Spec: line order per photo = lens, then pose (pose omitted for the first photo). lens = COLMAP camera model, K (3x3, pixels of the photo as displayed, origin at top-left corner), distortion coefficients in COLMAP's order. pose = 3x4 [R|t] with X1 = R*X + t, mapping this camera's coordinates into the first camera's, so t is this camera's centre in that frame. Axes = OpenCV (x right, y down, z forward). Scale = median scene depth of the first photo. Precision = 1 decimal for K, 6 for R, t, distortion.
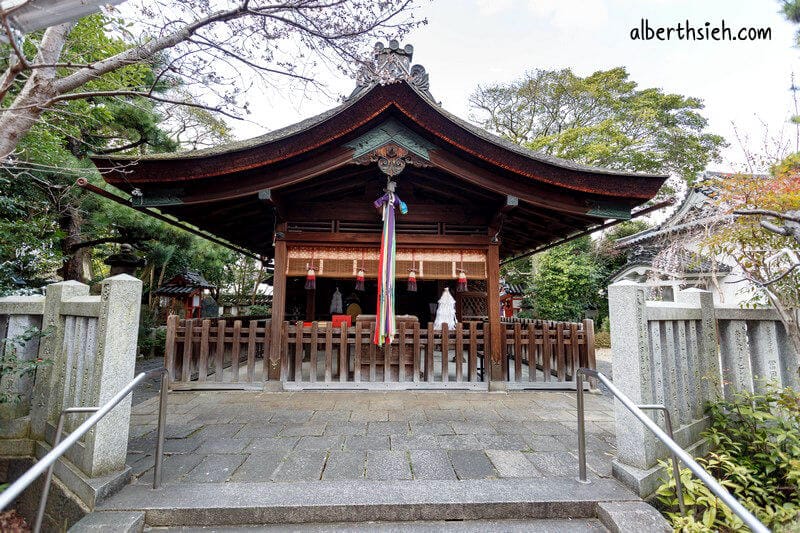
lens RADIAL K [[391.2, 0, 397.8], [0, 391.2, 259.0], [0, 0, 1]] dist [-0.065574, 0.029806]
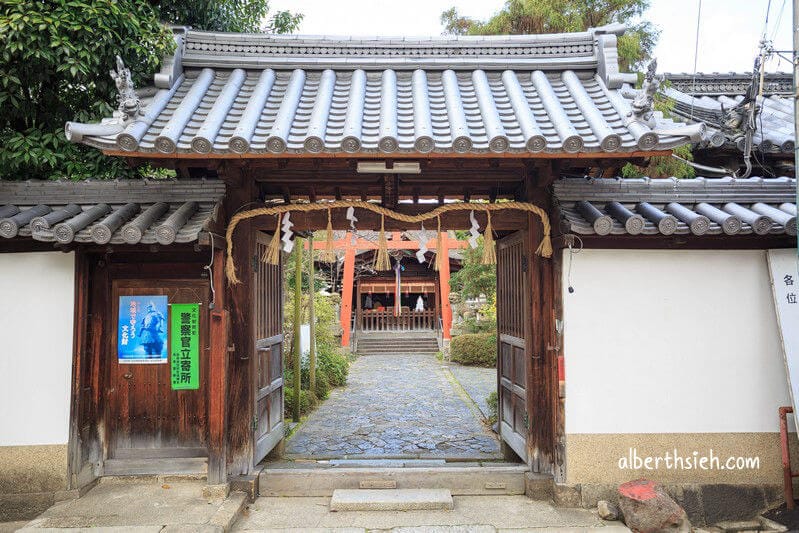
lens RADIAL K [[390.7, 0, 397.3], [0, 390.7, 259.0], [0, 0, 1]] dist [-0.065574, 0.029806]
pose [[0.999516, -0.020689, -0.023218, 0.038689], [0.020790, 0.999775, 0.004107, -0.197697], [0.023128, -0.004588, 0.999722, -1.711260]]
